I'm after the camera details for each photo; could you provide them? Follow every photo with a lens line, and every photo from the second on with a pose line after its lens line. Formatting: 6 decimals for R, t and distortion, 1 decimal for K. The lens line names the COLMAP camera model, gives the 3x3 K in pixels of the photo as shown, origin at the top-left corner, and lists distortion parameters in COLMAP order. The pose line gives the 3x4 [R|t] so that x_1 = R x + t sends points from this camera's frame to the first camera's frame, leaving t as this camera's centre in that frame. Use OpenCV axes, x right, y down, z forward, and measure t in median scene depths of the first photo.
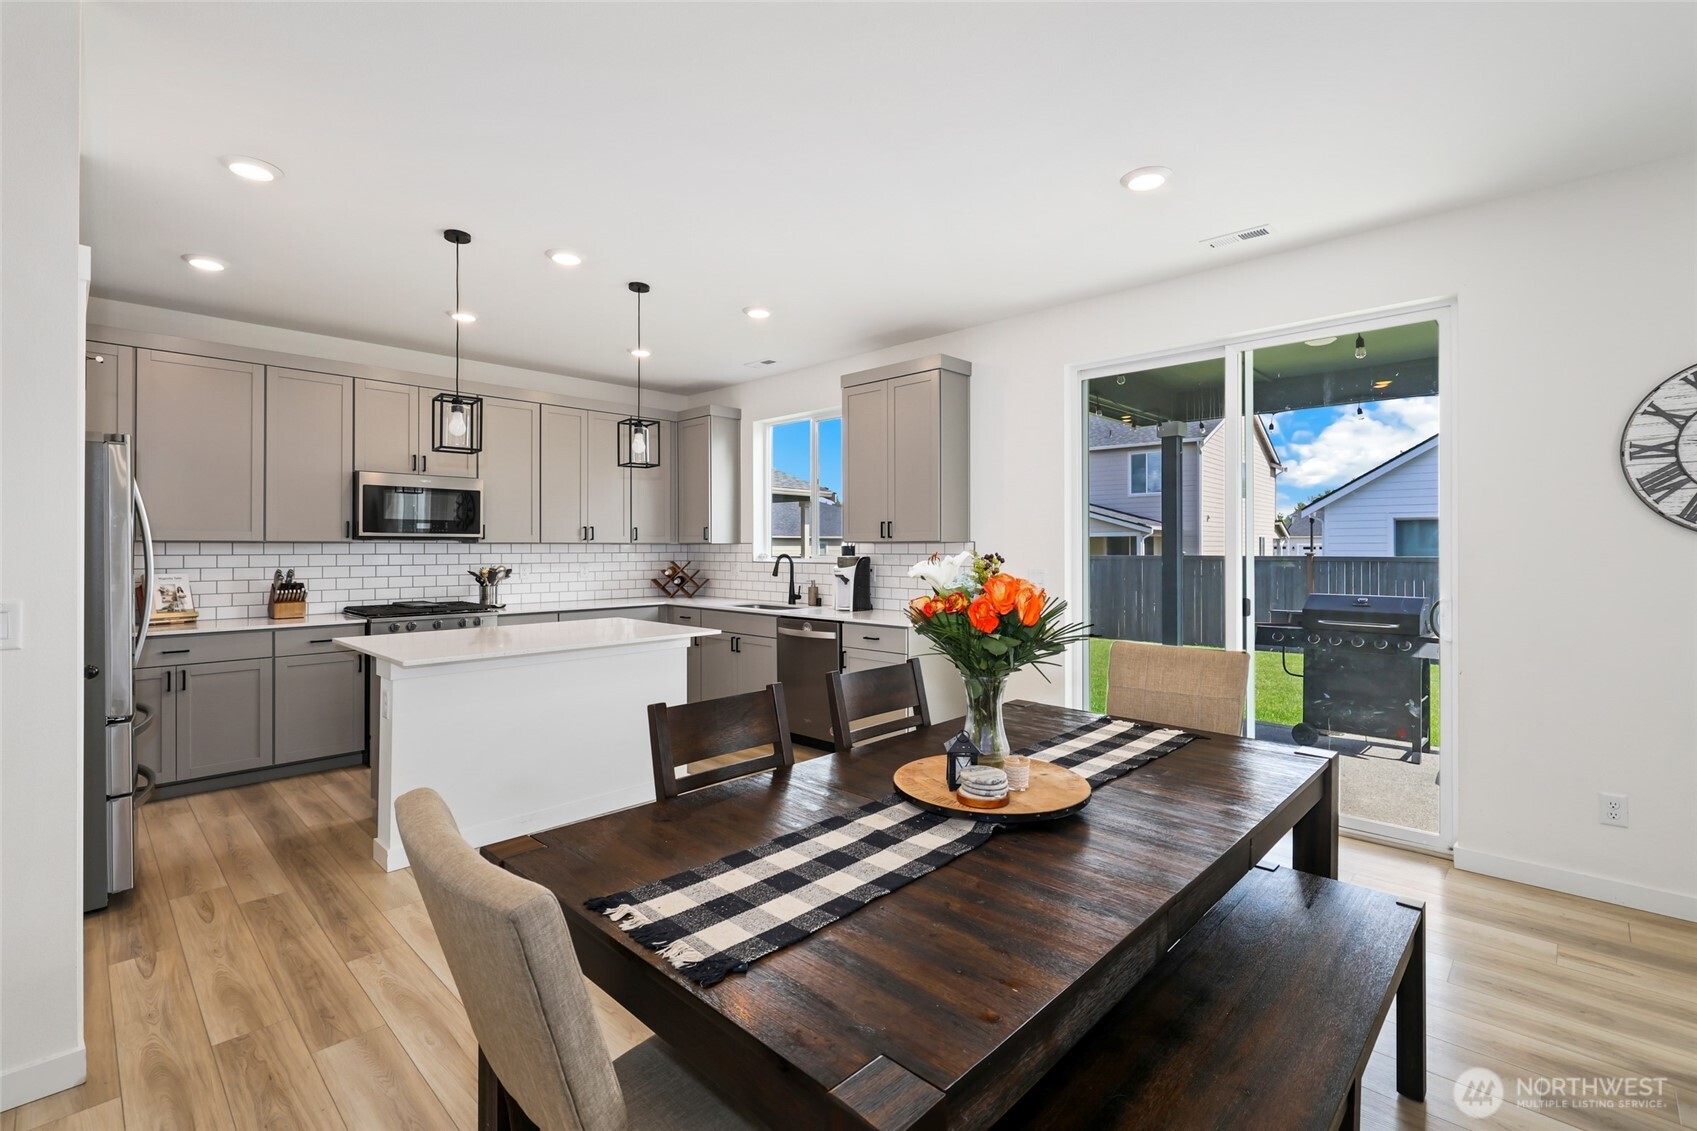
lens RADIAL K [[763.6, 0, 853.2], [0, 763.6, 549.4], [0, 0, 1]] dist [-0.000397, 0.000235]
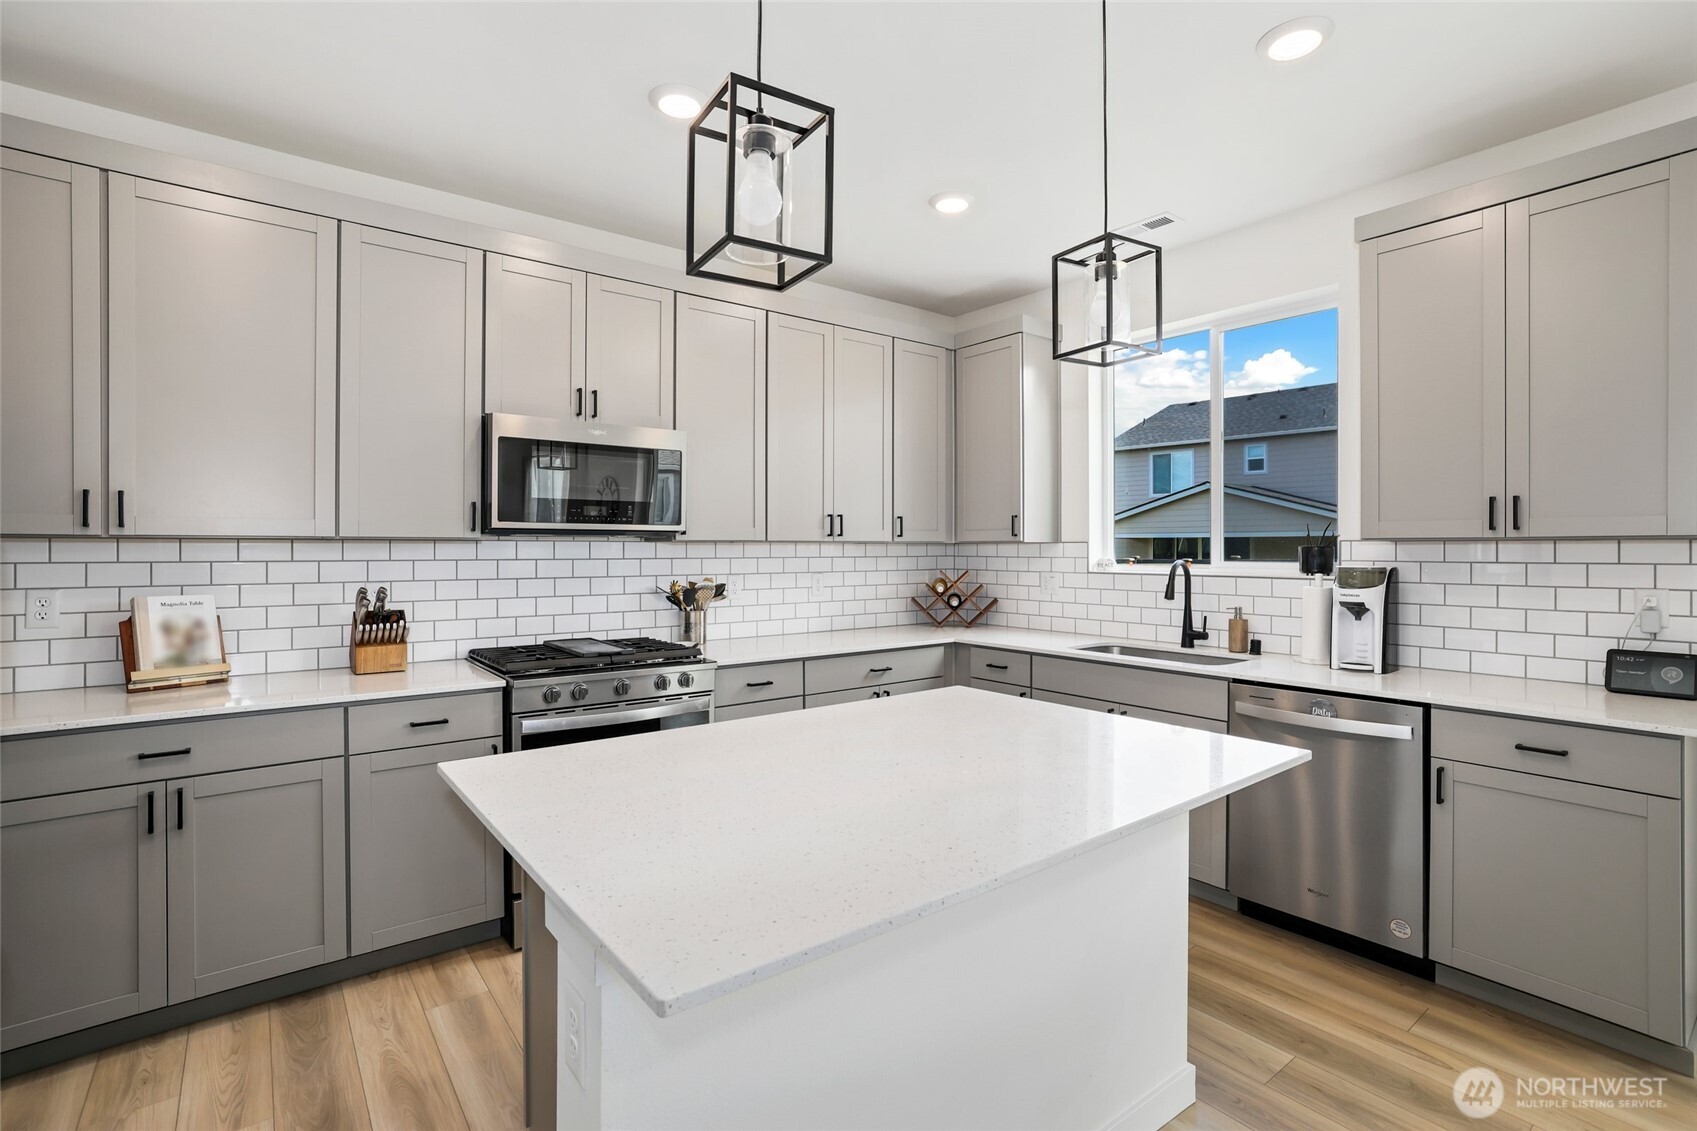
lens RADIAL K [[794.6, 0, 852.3], [0, 794.6, 550.3], [0, 0, 1]] dist [-0.045505, 0.022119]
pose [[0.989925, 0.001419, -0.141585, -0.299199], [-0.001407, 0.999999, 0.000185, -0.001578], [0.141585, 0.000016, 0.989926, 0.458211]]
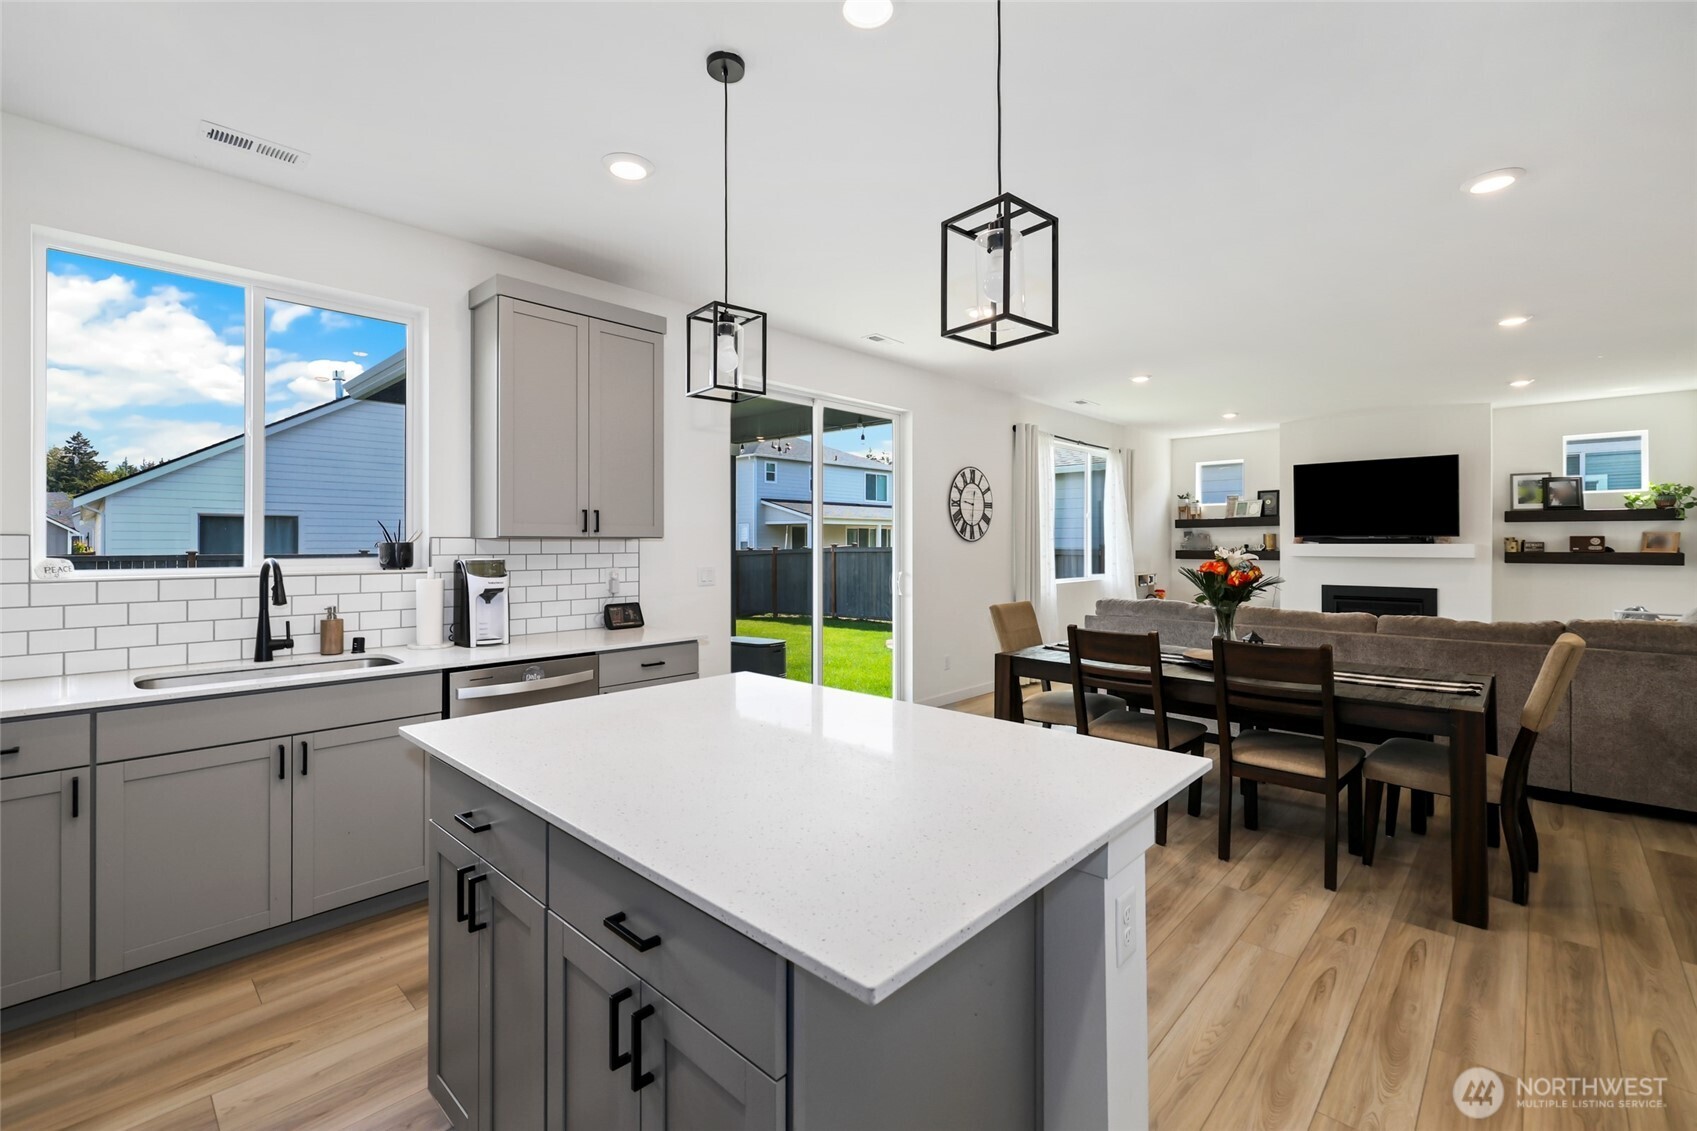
lens RADIAL K [[728.4, 0, 849.2], [0, 728.4, 544.4], [0, 0, 1]] dist [0.000732, 0.000265]
pose [[-0.010170, -0.000082, 0.999948, -0.667568], [0.002708, 0.999996, 0.000109, -0.002373], [-0.999945, 0.002709, -0.010169, 0.766480]]
